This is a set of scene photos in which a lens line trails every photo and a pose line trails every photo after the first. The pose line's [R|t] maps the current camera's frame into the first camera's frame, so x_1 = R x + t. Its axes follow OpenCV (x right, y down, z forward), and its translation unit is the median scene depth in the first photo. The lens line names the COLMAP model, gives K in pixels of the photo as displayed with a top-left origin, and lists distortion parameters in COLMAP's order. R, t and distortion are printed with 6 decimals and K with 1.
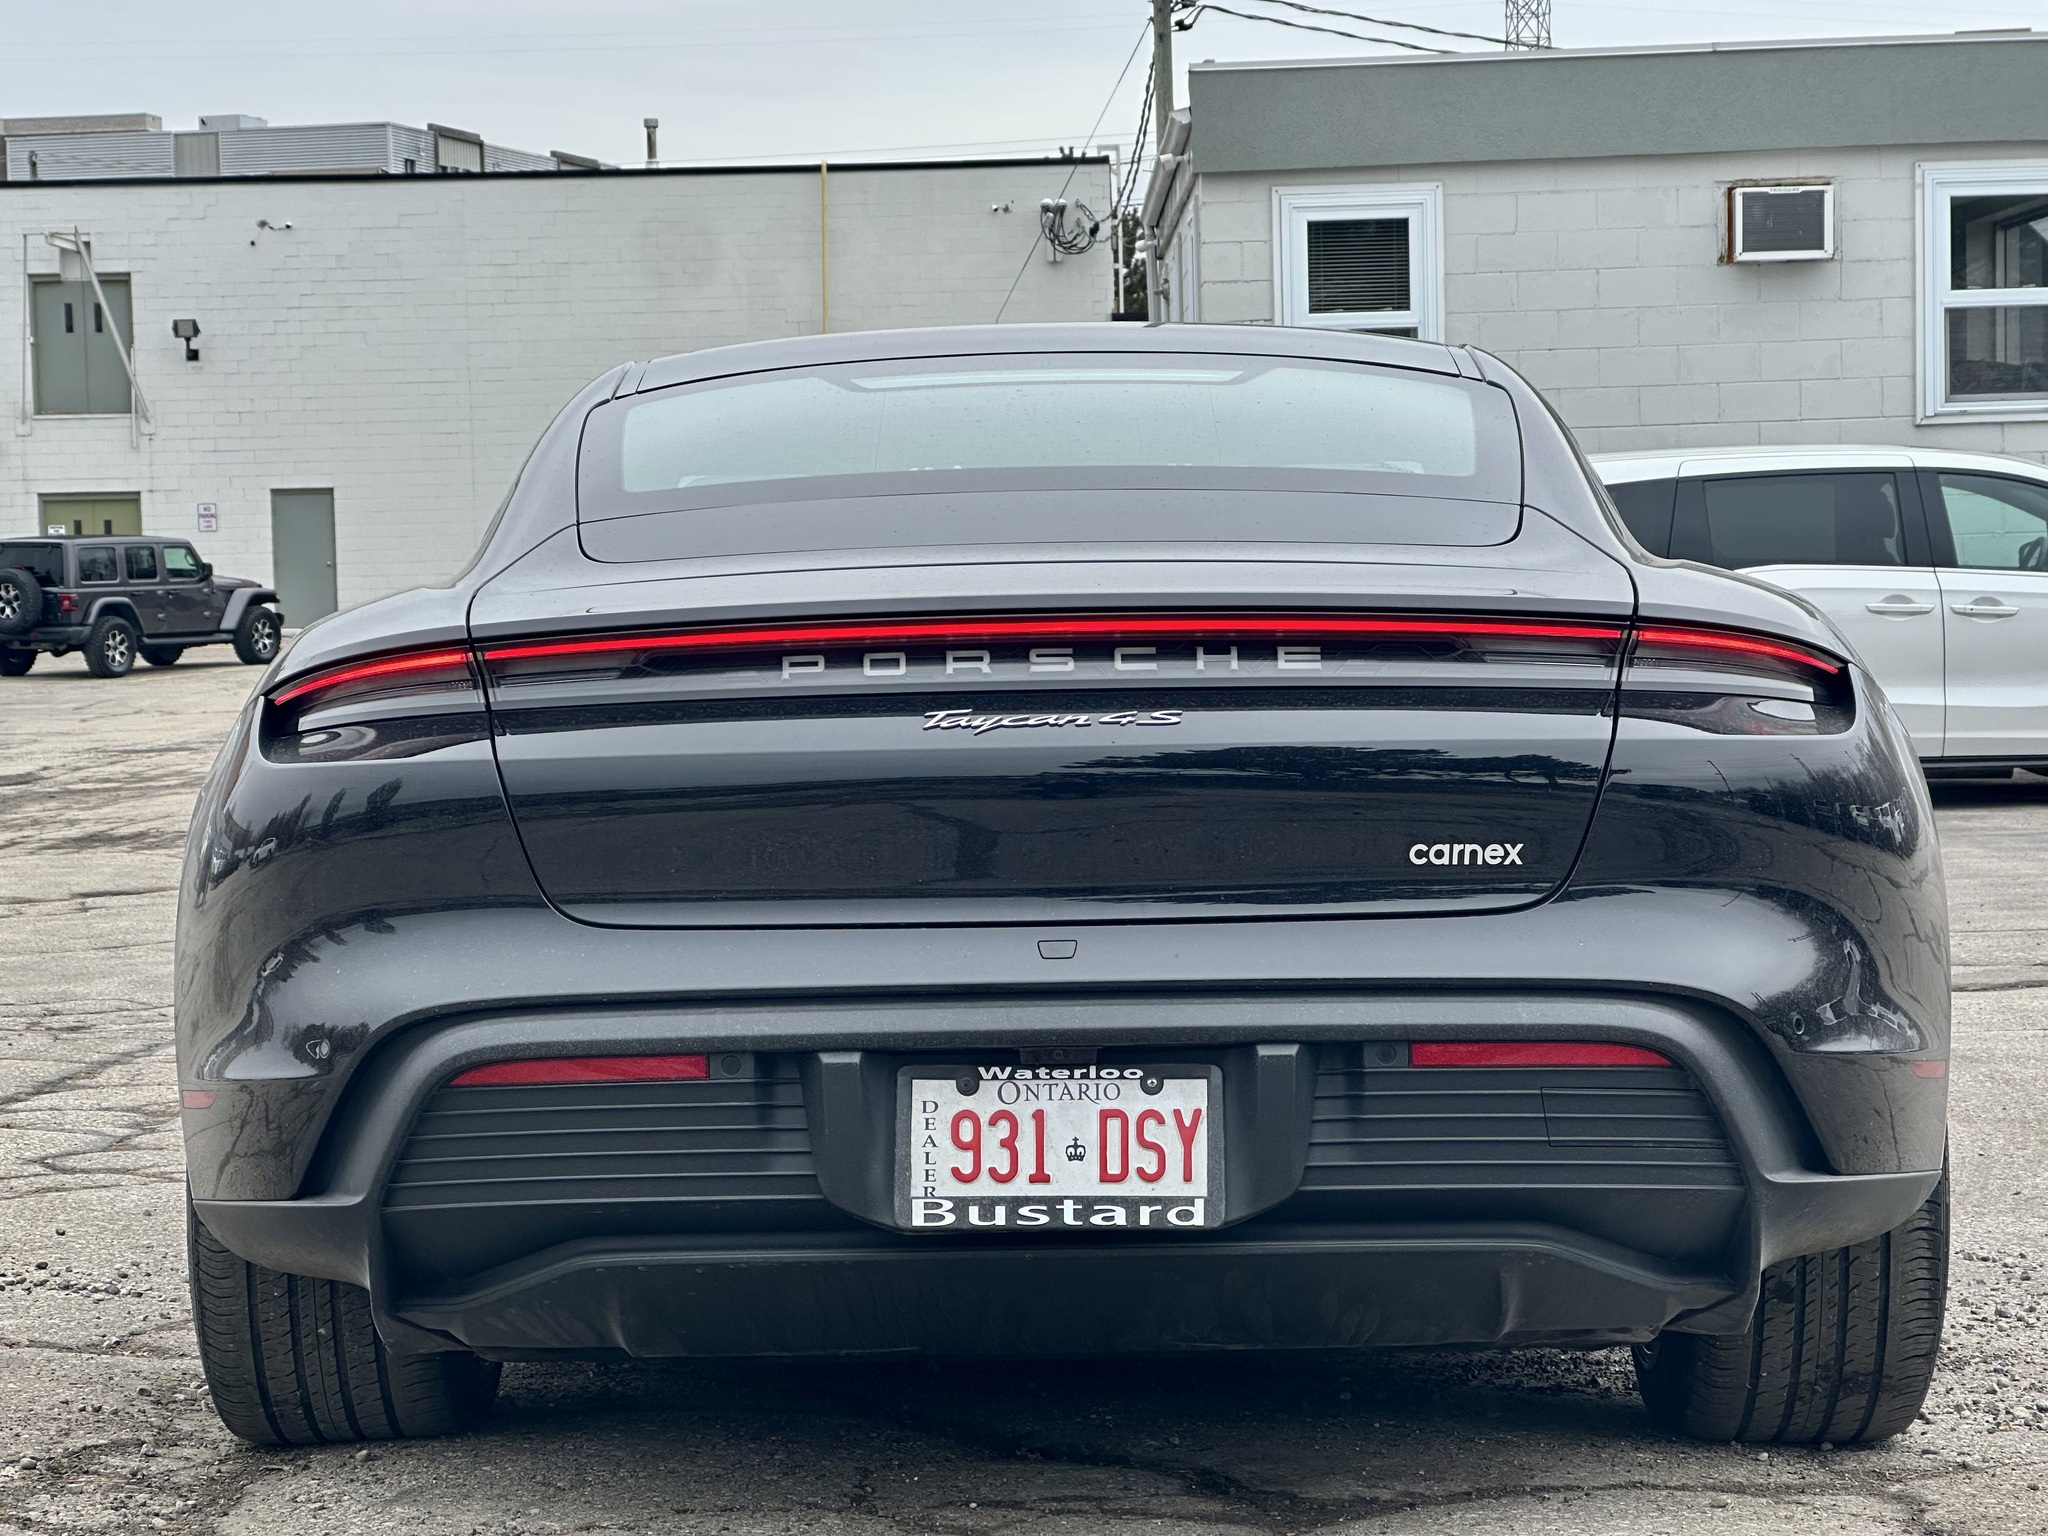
lens RADIAL K [[4837.4, 0, 1029.3], [0, 4837.4, 768.4], [0, 0, 1]] dist [-0.210331, 0.000000]
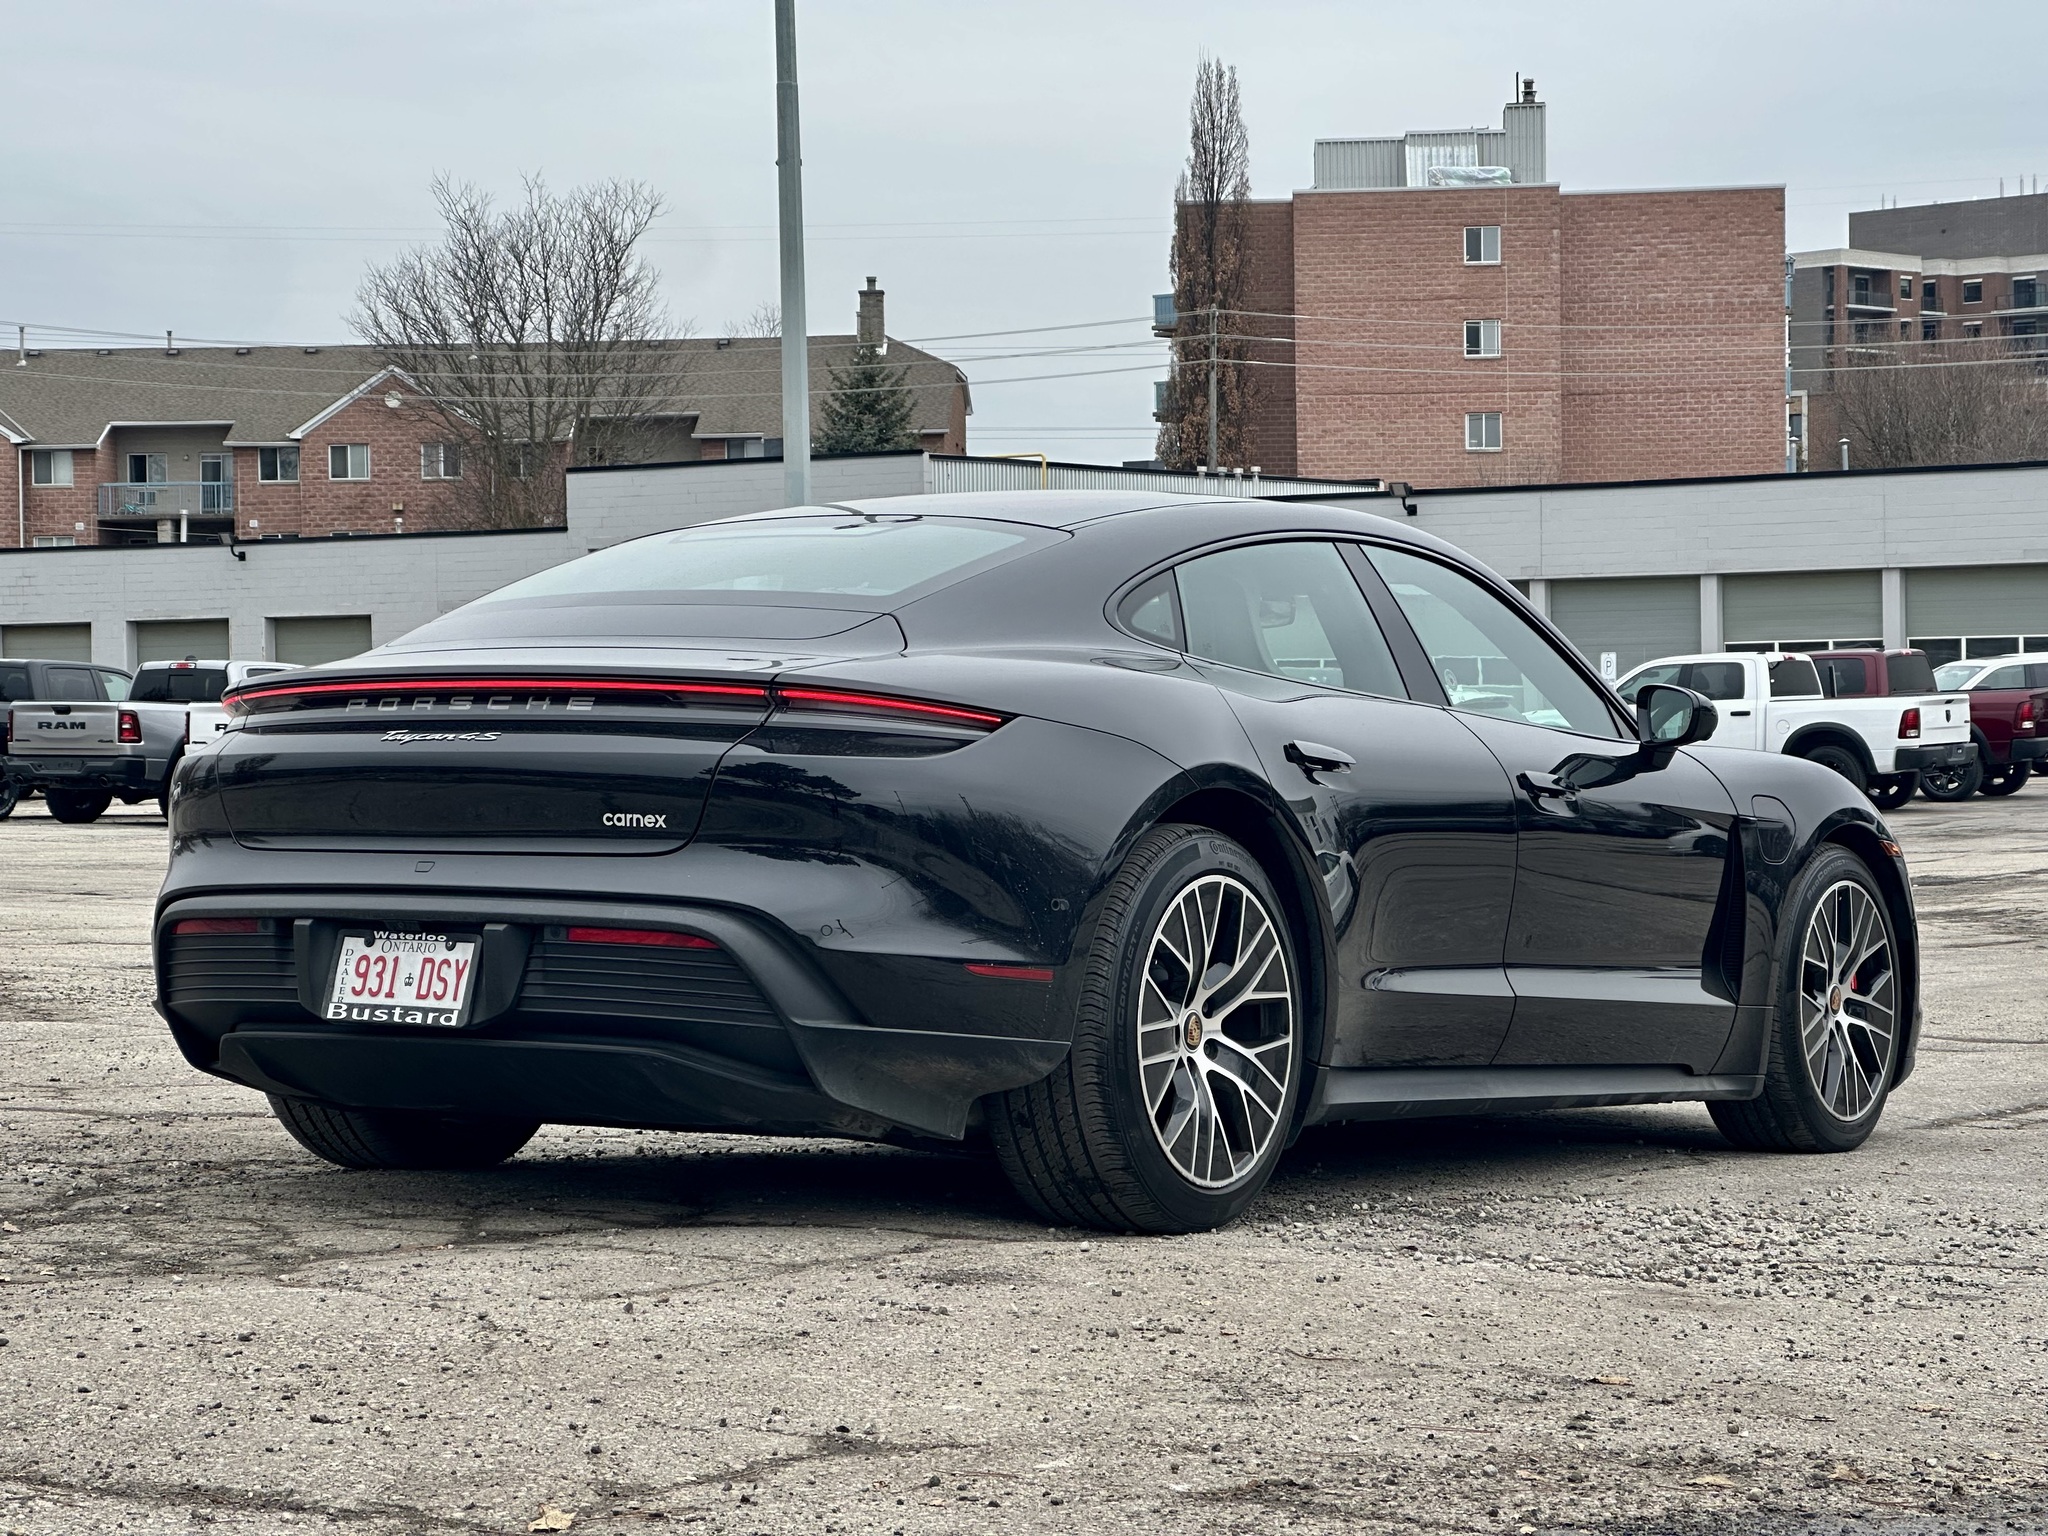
lens RADIAL K [[4765.4, 0, 1020.9], [0, 4765.4, 771.5], [0, 0, 1]] dist [0.061311, 0.000000]
pose [[0.851143, 0.020690, -0.524526, 1.107620], [-0.030656, 0.999477, -0.010320, 0.014106], [0.524038, 0.024864, 0.851332, -0.365006]]
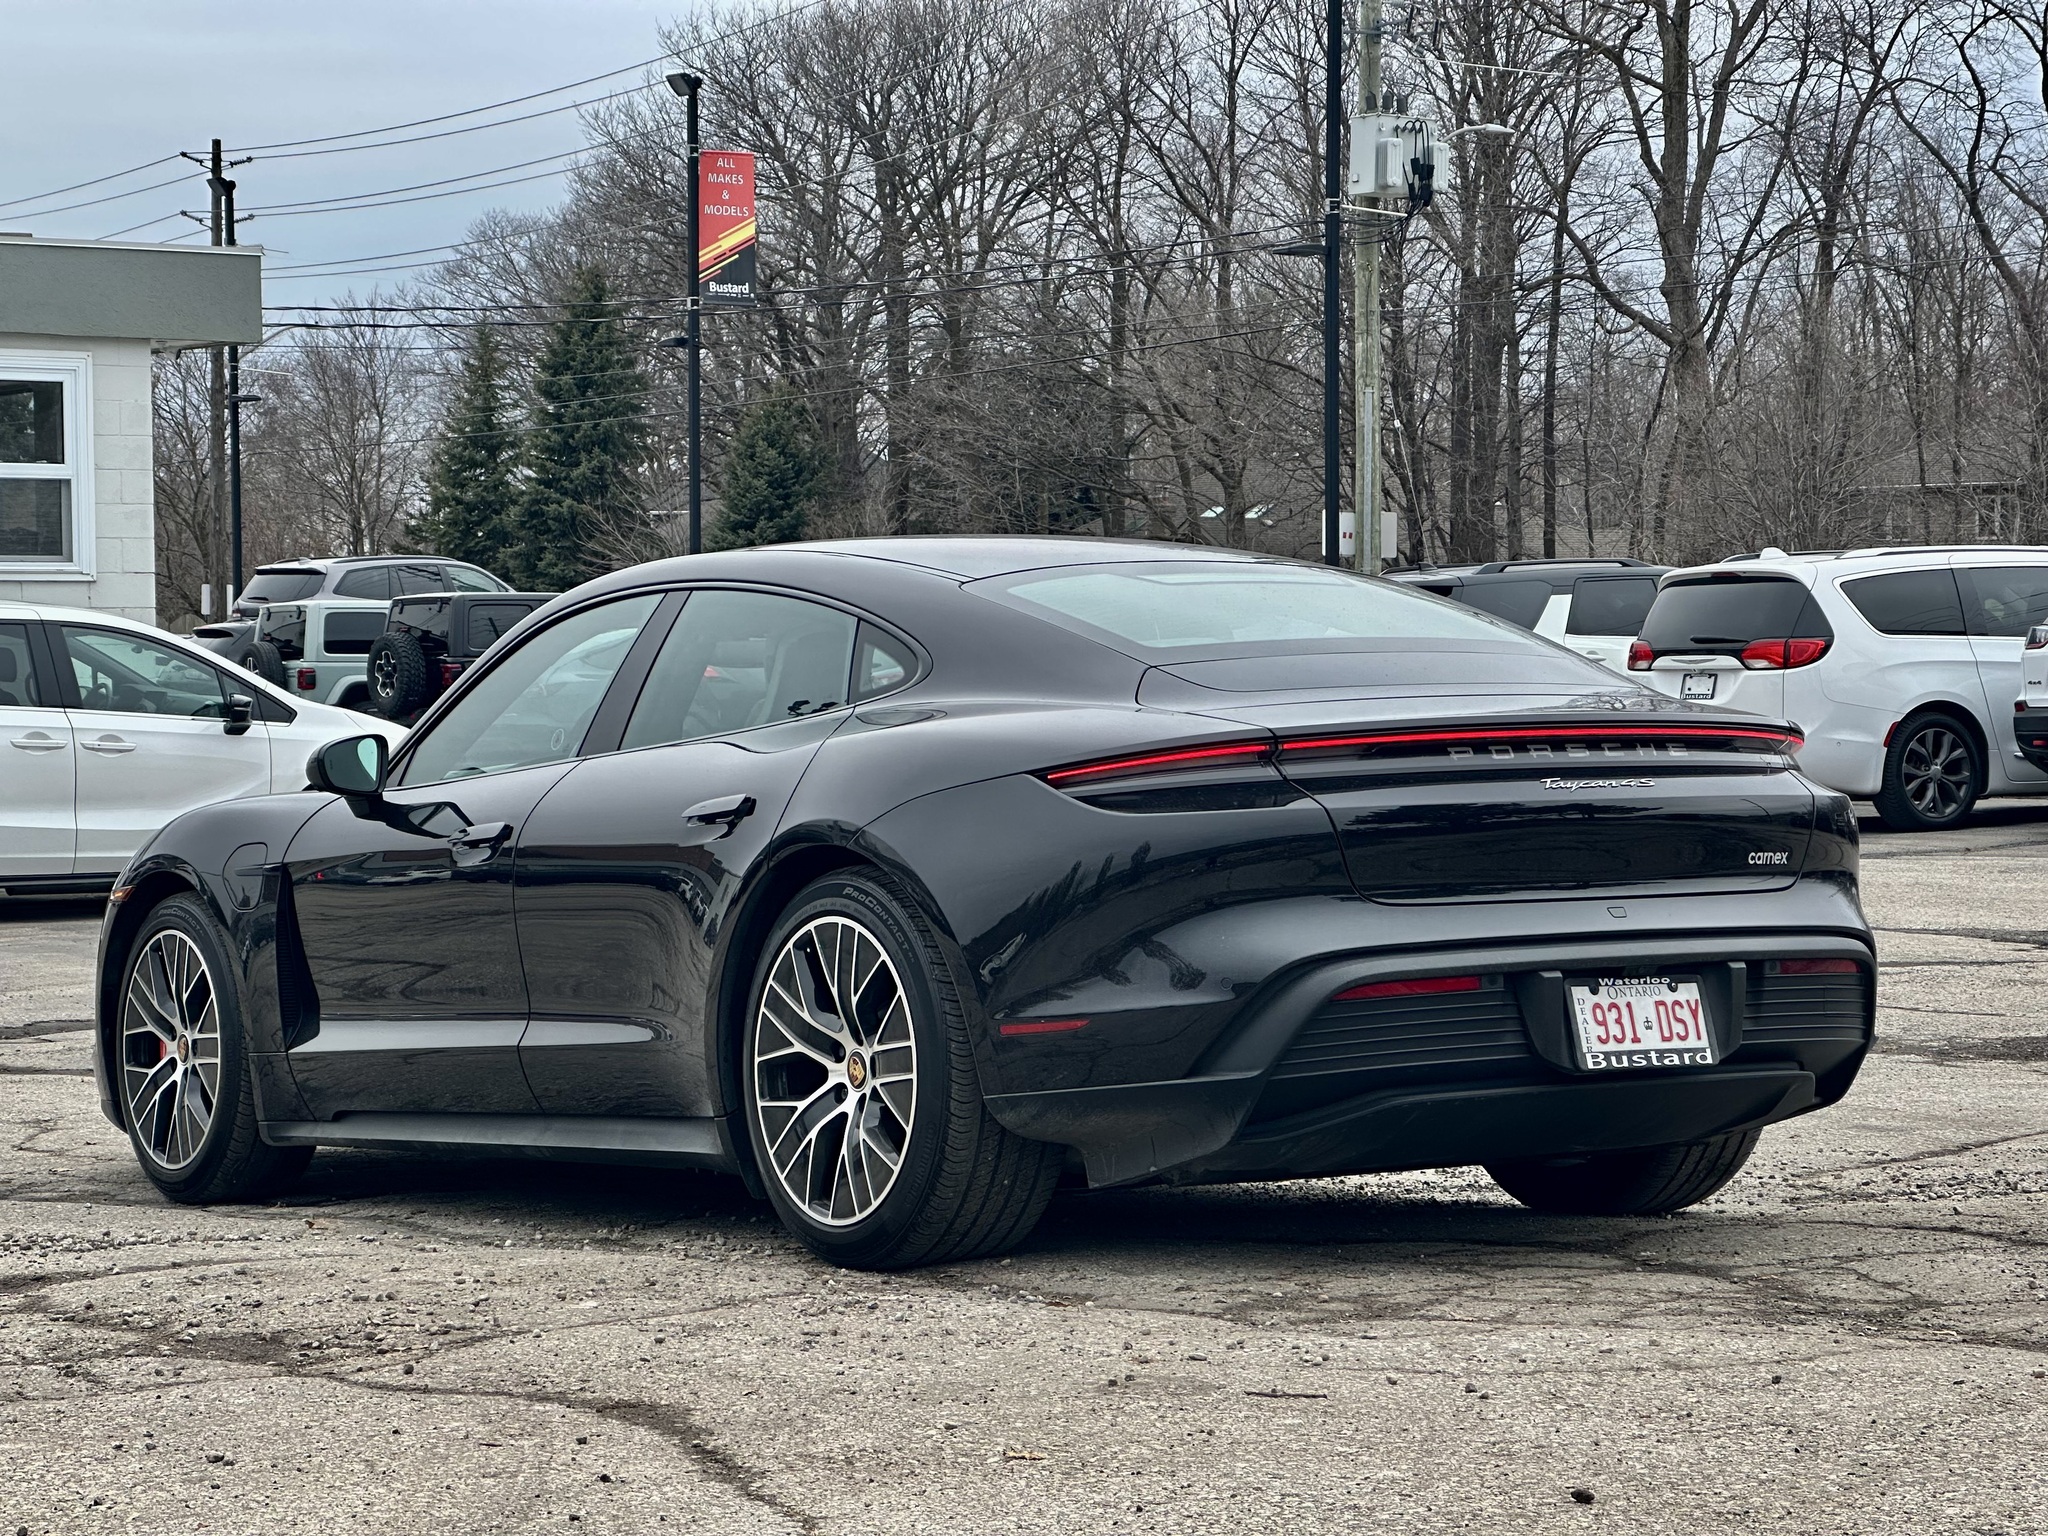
lens RADIAL K [[4765.4, 0, 1023.2], [0, 4765.4, 763.4], [0, 0, 1]] dist [0.061311, 0.000000]
pose [[0.824460, 0.002789, 0.565914, -1.175737], [0.015454, 0.999504, -0.027440, 0.027596], [-0.565710, 0.031369, 0.824008, -0.324302]]
